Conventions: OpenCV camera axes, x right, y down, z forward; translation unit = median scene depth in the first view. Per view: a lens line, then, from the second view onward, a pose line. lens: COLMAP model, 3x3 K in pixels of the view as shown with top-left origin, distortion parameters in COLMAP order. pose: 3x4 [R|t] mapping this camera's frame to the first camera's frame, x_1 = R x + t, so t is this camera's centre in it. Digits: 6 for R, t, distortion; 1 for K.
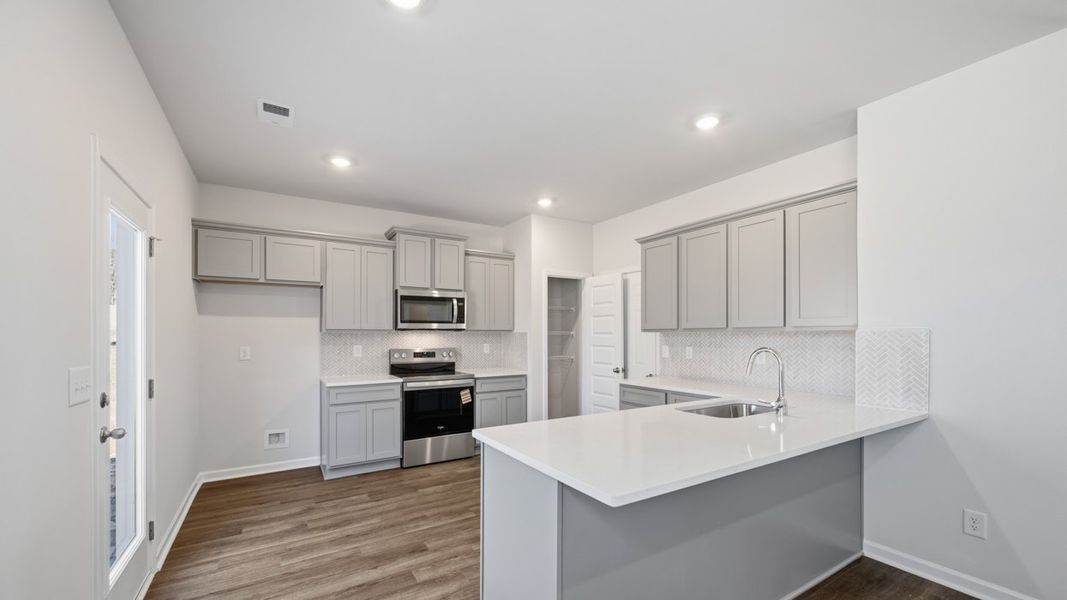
lens RADIAL K [[422.5, 0, 534.2], [0, 422.5, 333.7], [0, 0, 1]] dist [-0.001572, -0.000182]
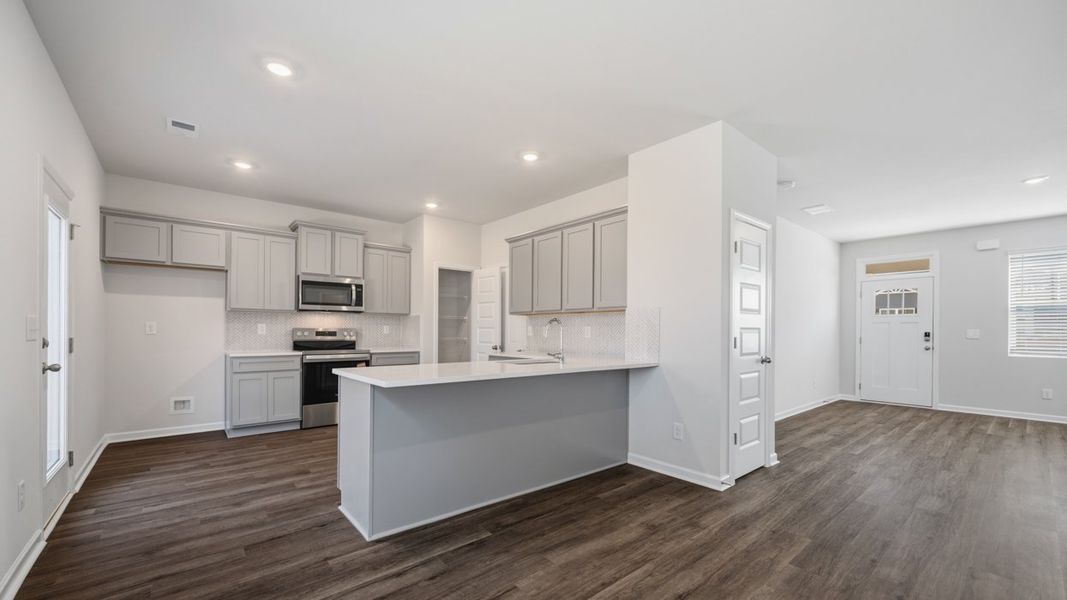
lens RADIAL K [[425.9, 0, 533.5], [0, 425.9, 331.7], [0, 0, 1]] dist [-0.000216, -0.000097]
pose [[0.989878, 0.007300, 0.141734, 0.160857], [-0.007864, 0.999963, 0.003423, 0.044949], [-0.141704, -0.004503, 0.989899, -0.264933]]
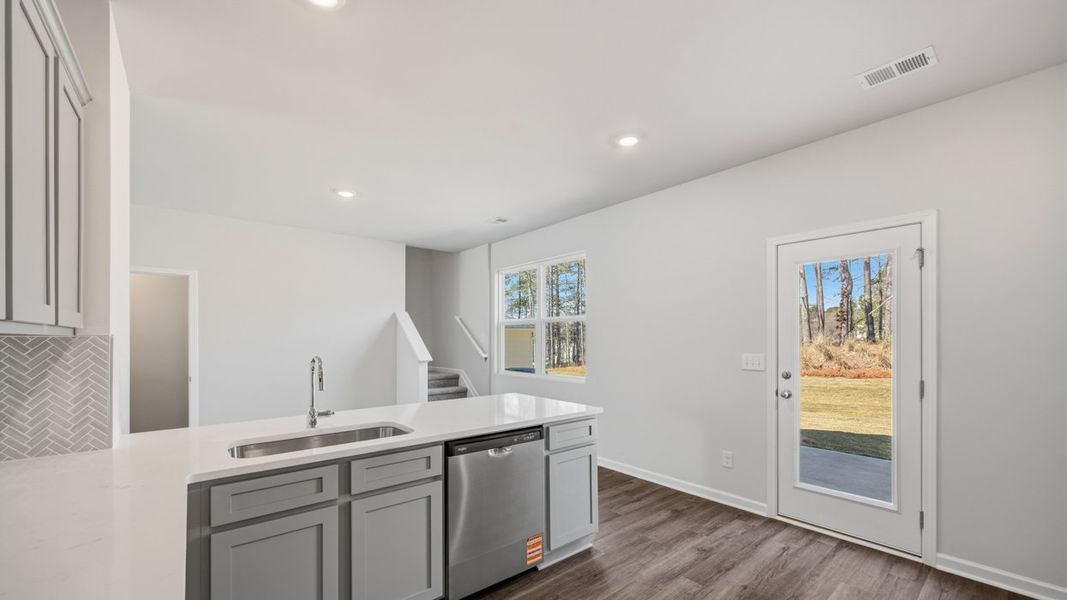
lens RADIAL K [[425.9, 0, 533.5], [0, 425.9, 331.7], [0, 0, 1]] dist [-0.000216, -0.000097]
pose [[-0.990652, -0.004437, -0.136343, 0.134911], [-0.002984, 0.999937, -0.010853, 0.000001], [0.136383, -0.010345, -0.990602, 1.159144]]
